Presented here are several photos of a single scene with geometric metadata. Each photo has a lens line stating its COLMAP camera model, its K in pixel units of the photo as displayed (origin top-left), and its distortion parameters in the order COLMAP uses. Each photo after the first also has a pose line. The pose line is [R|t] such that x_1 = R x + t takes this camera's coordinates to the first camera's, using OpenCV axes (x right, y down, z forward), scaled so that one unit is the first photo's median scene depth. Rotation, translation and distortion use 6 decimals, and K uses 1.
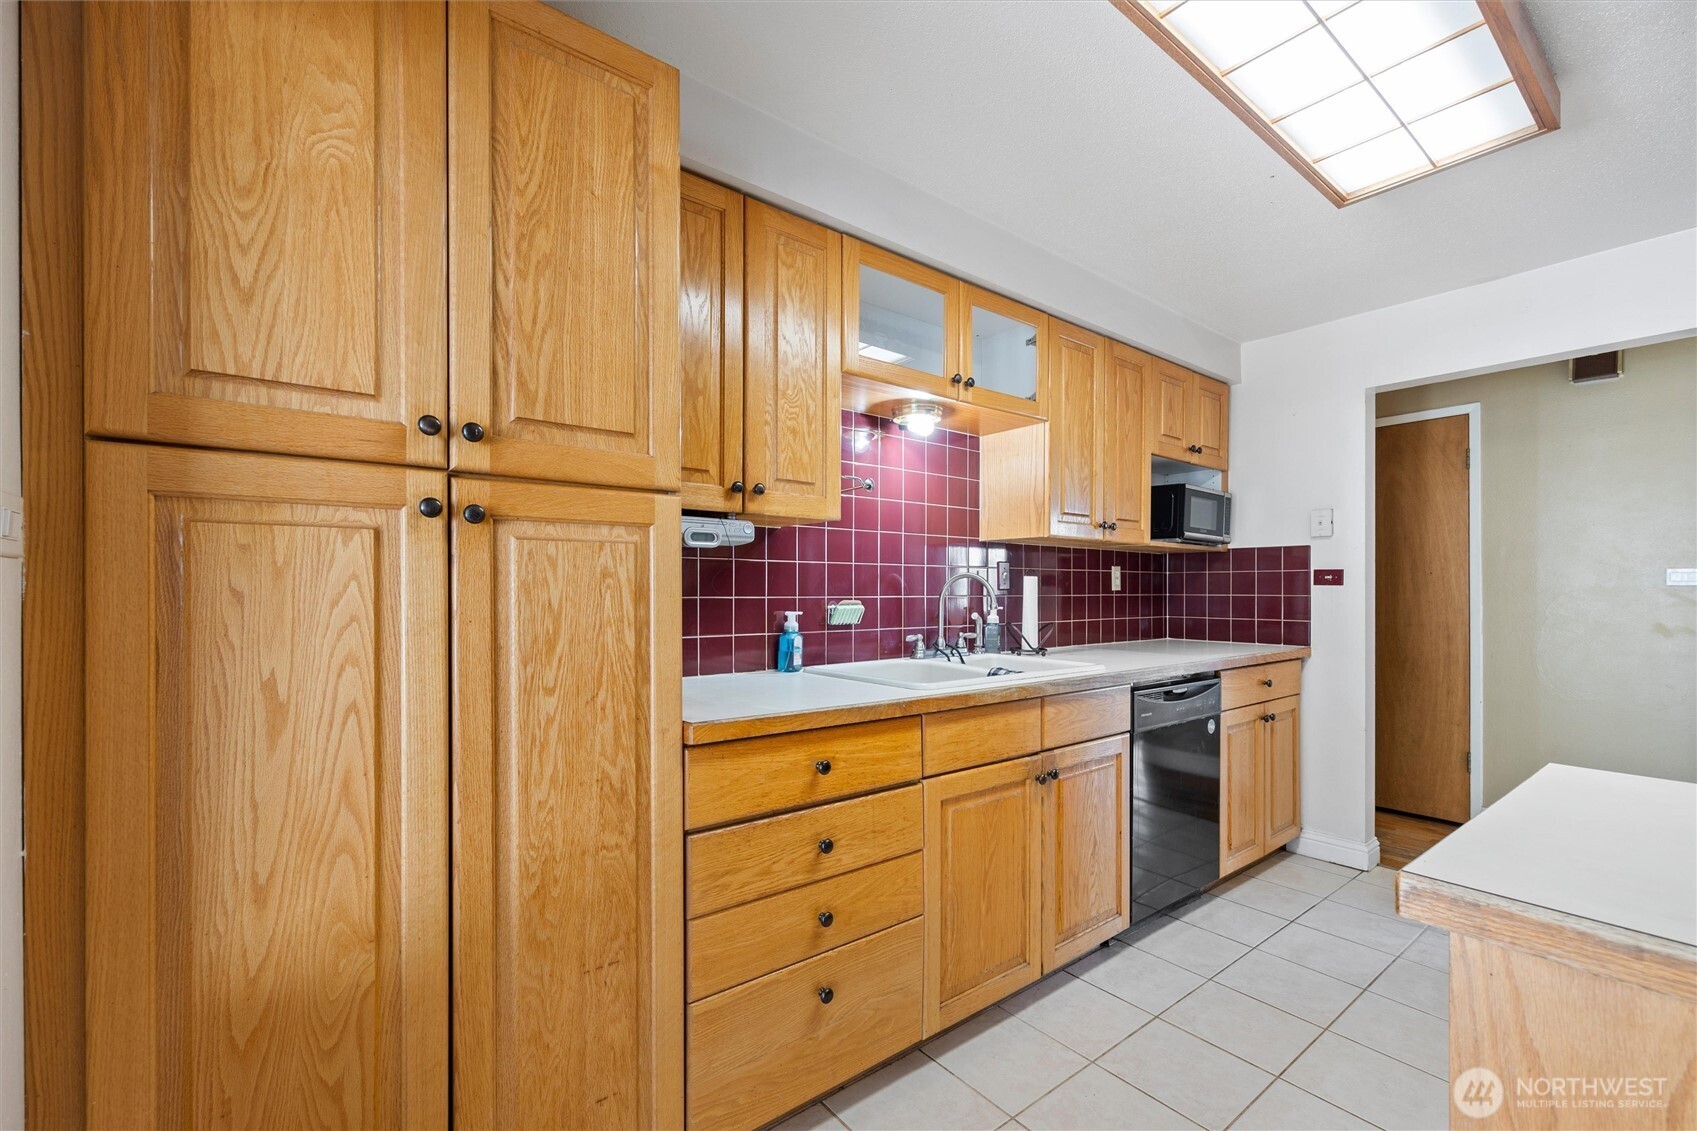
lens RADIAL K [[796.1, 0, 848.0], [0, 796.1, 587.1], [0, 0, 1]] dist [-0.004386, -0.000289]
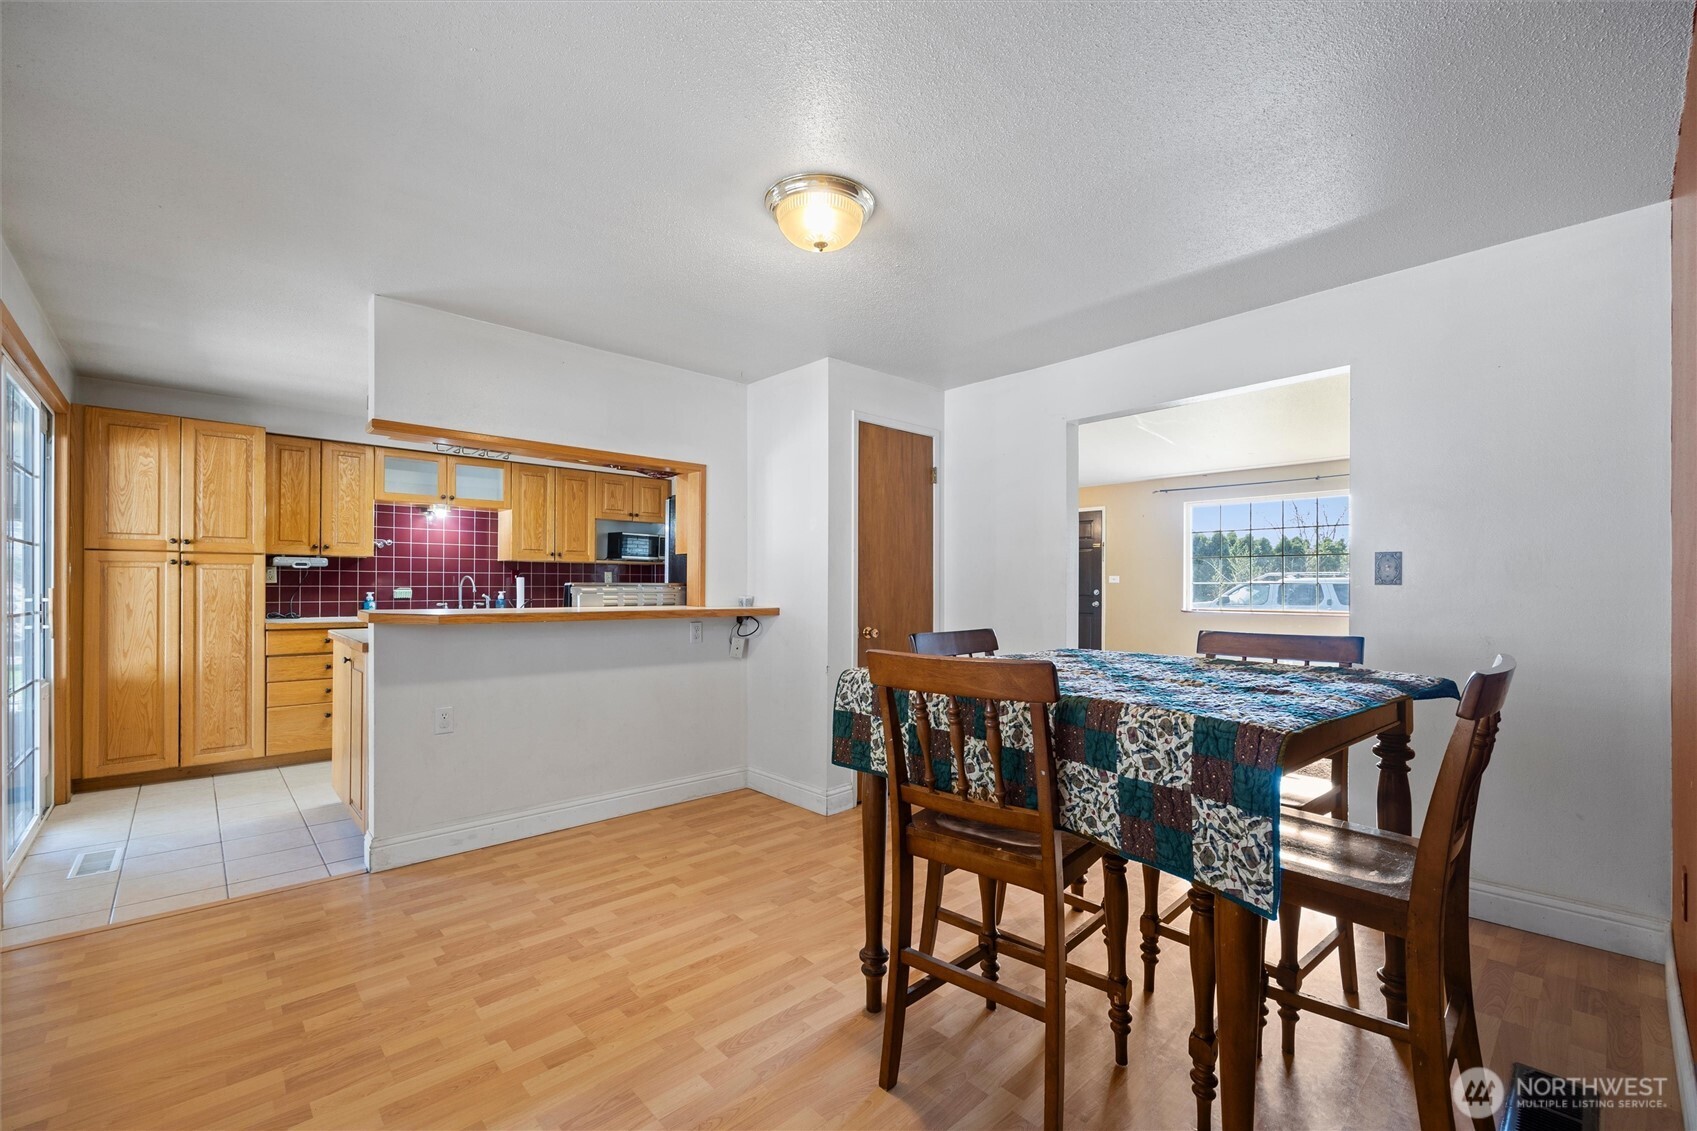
lens RADIAL K [[740.1, 0, 843.1], [0, 740.1, 576.9], [0, 0, 1]] dist [-0.016776, -0.000128]
pose [[0.992621, 0.003465, 0.121212, 2.119778], [-0.002784, 0.999979, -0.005791, -0.013834], [-0.121230, 0.005411, 0.992610, -2.718811]]
